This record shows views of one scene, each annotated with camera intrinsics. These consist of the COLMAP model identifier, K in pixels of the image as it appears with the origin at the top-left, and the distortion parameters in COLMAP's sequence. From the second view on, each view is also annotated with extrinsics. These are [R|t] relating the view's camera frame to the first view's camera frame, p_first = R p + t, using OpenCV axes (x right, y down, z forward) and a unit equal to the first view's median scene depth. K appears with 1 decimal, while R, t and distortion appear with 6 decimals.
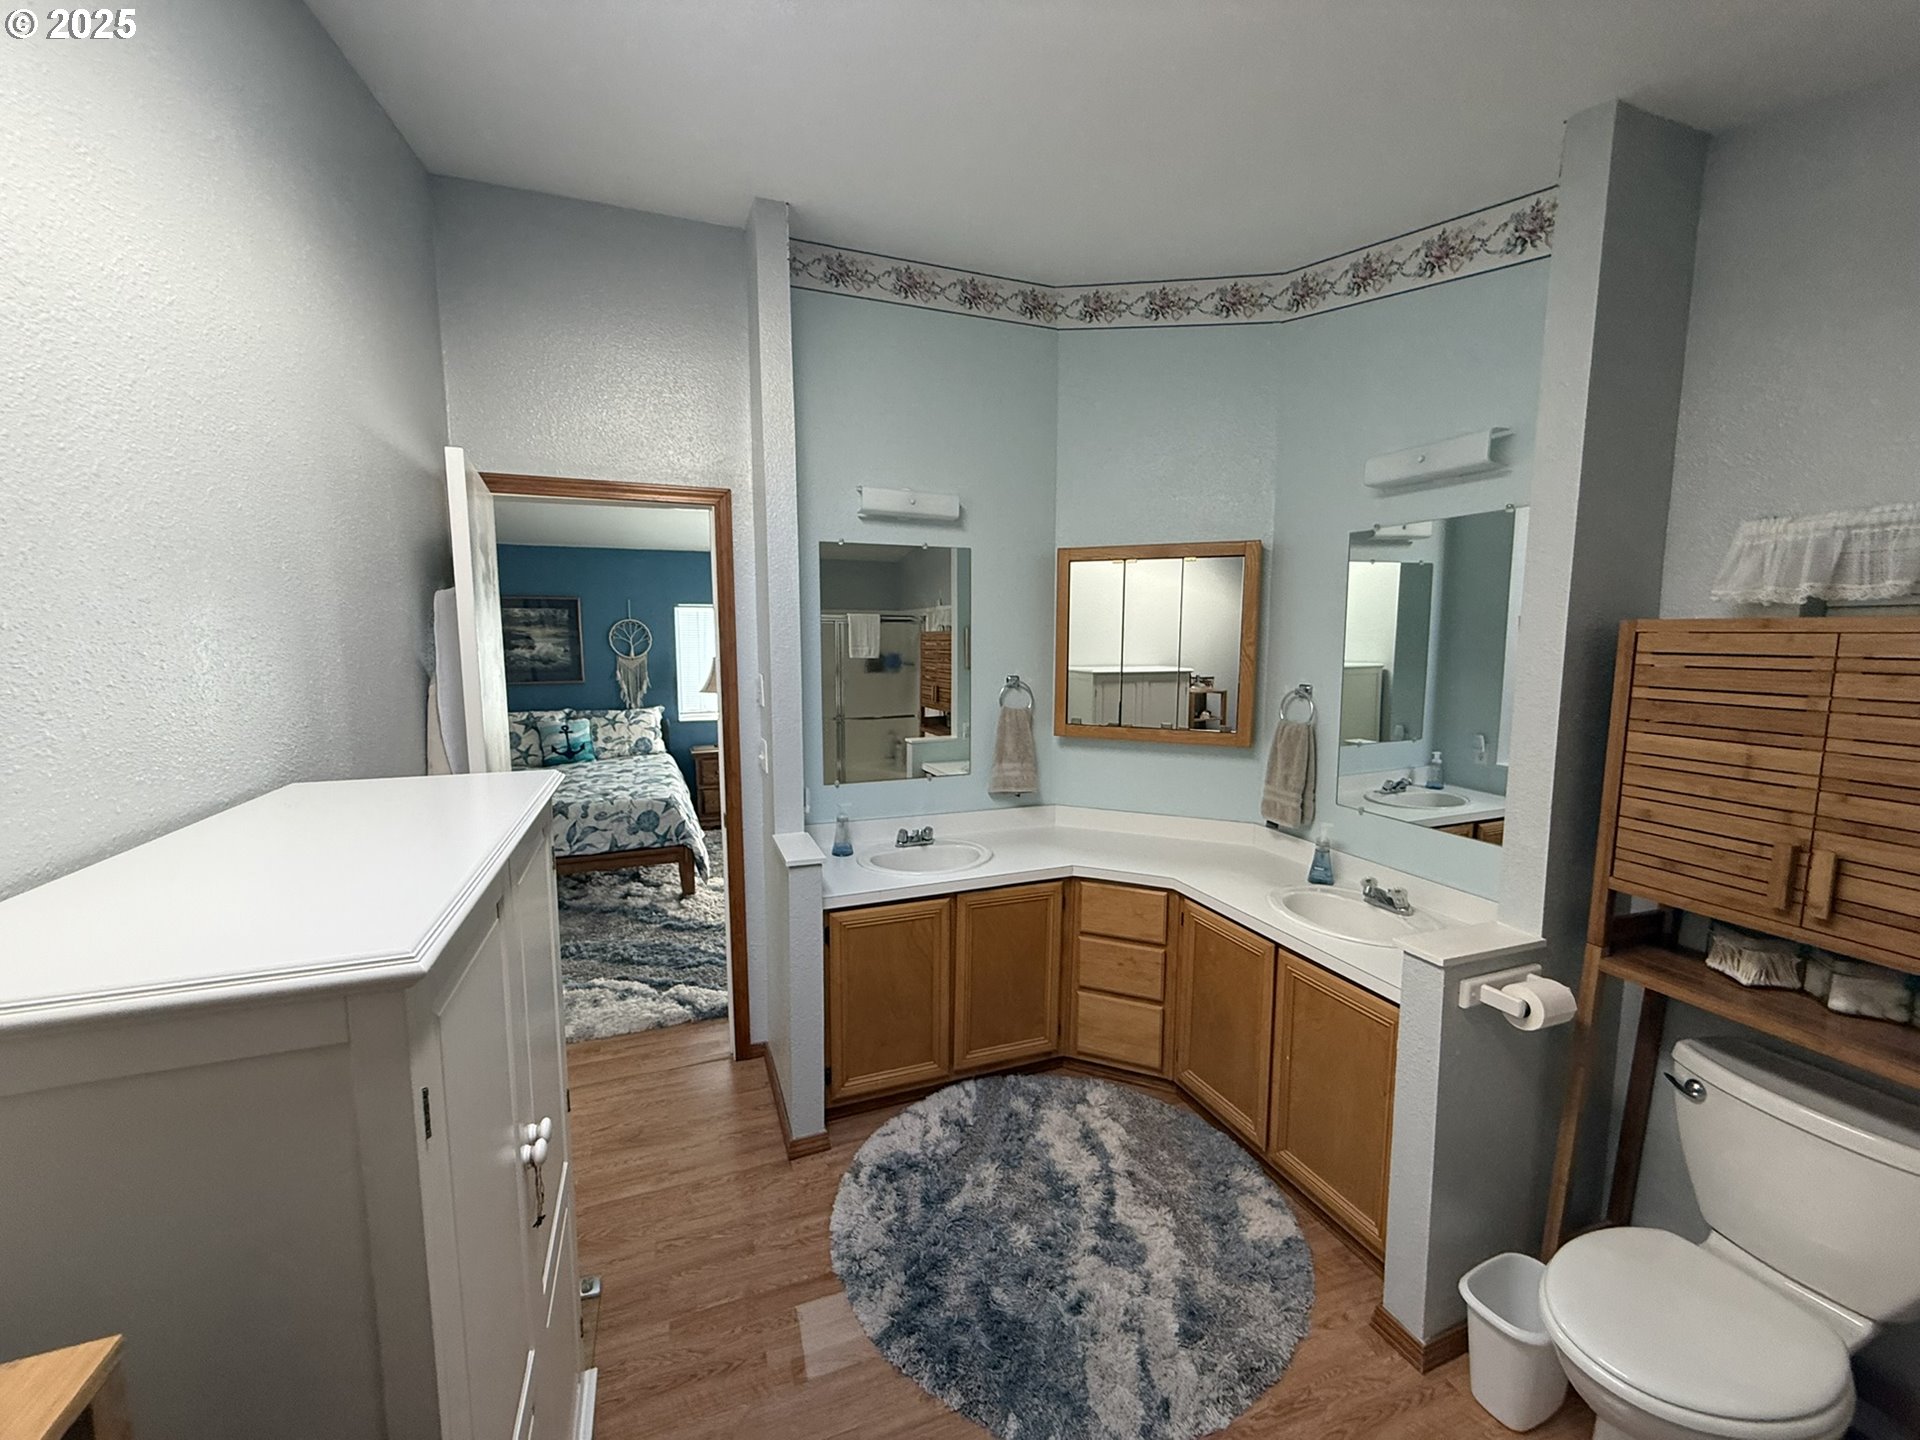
lens RADIAL K [[767.8, 0, 959.7], [0, 767.8, 717.5], [0, 0, 1]] dist [0.001374, 0.000071]
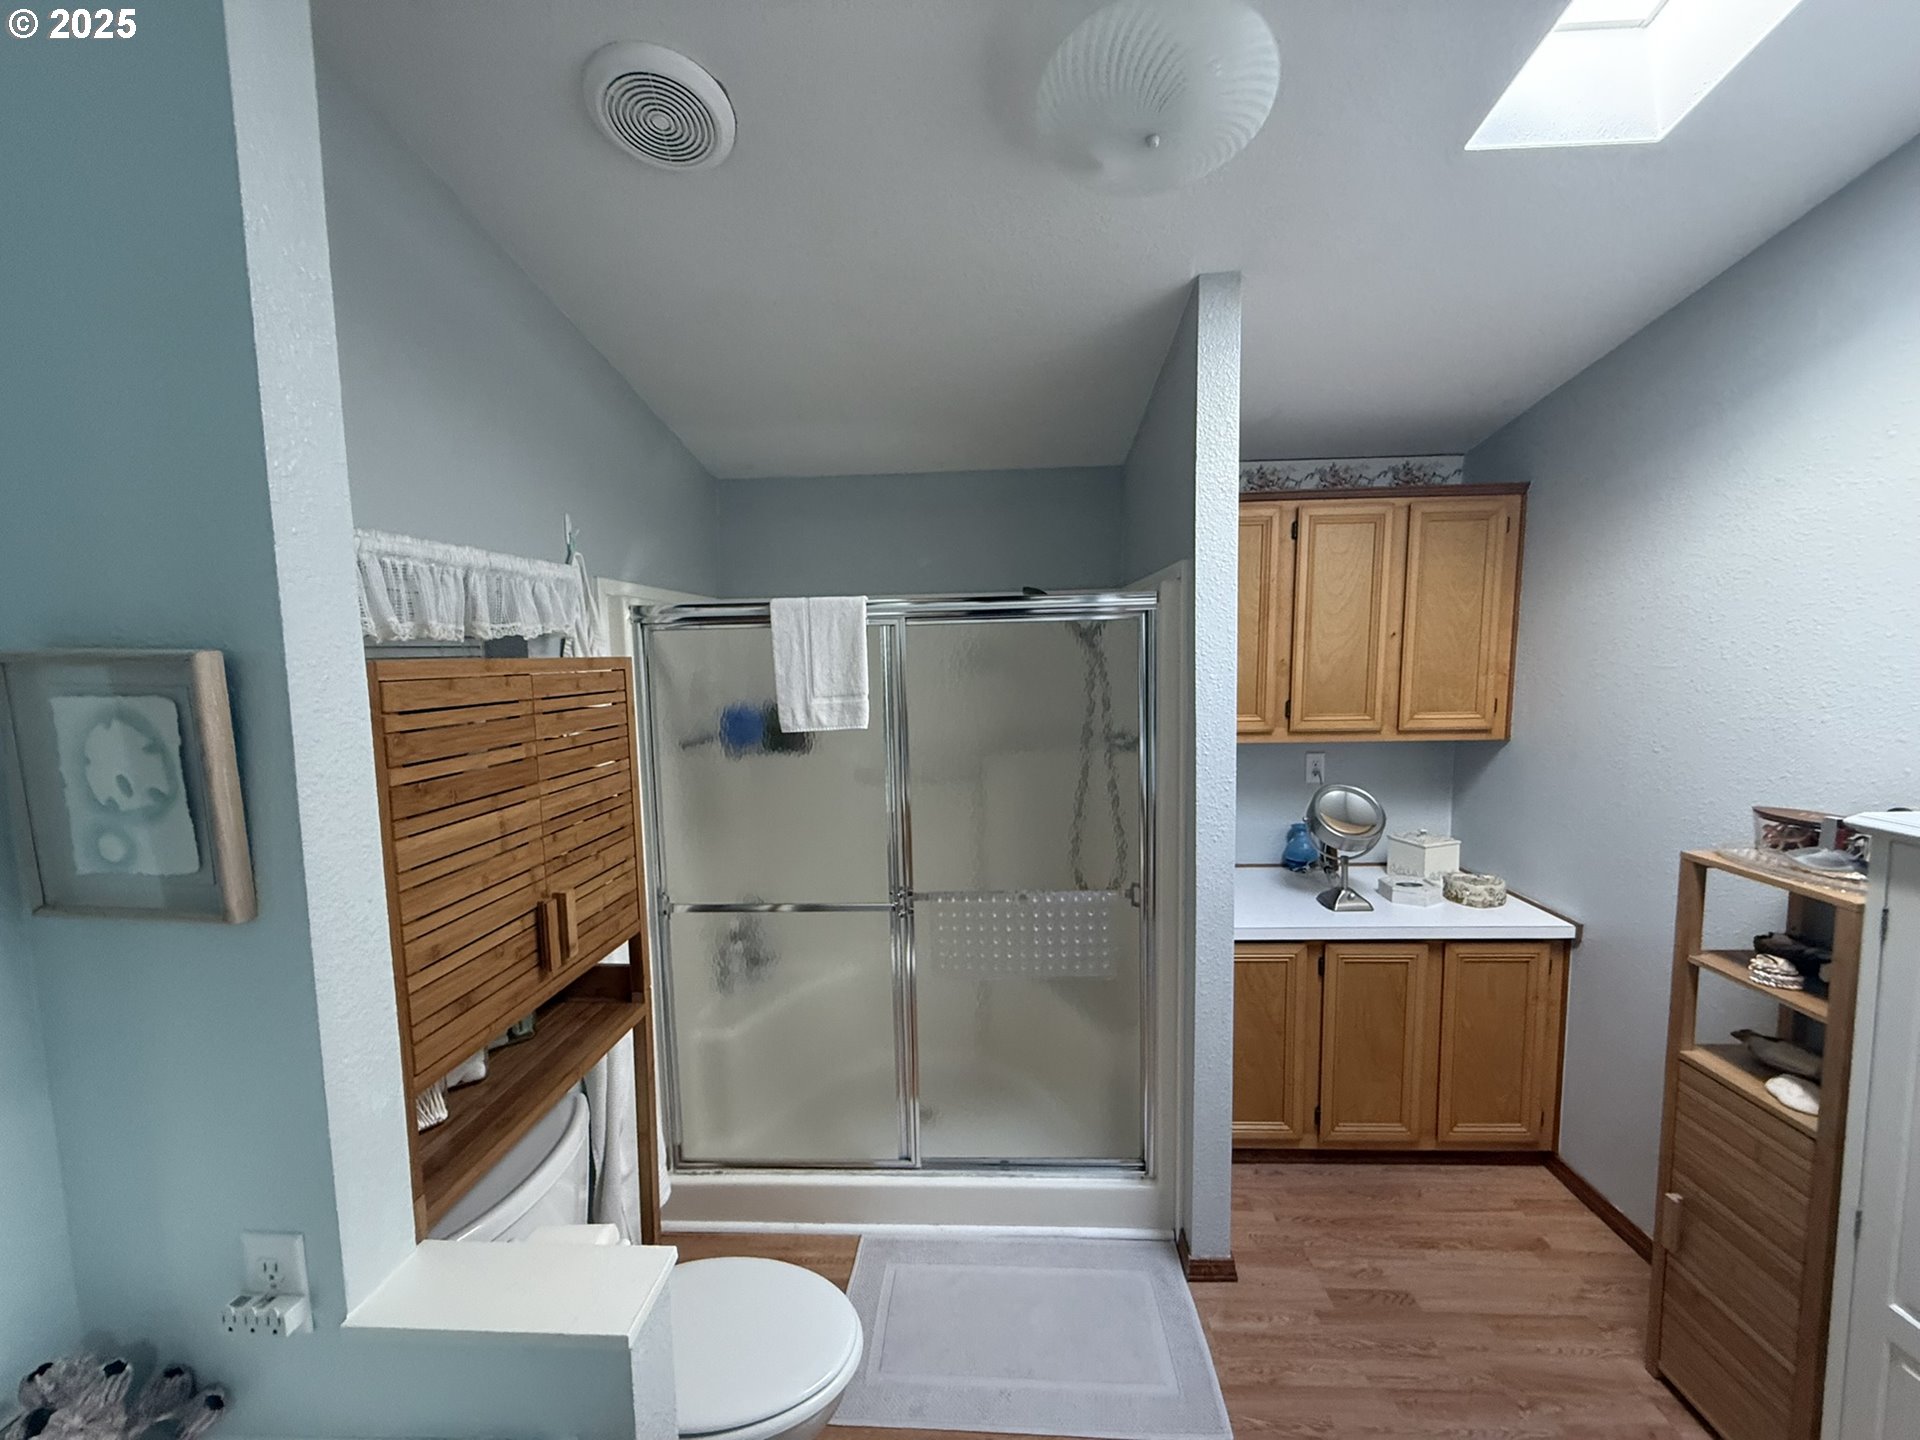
lens RADIAL K [[767.8, 0, 962.9], [0, 767.8, 730.5], [0, 0, 1]] dist [0.001374, 0.000071]
pose [[-0.917574, -0.021161, 0.397002, 0.255032], [0.064045, 0.977672, 0.200137, -0.193534], [-0.392373, 0.209067, -0.895731, 1.619411]]
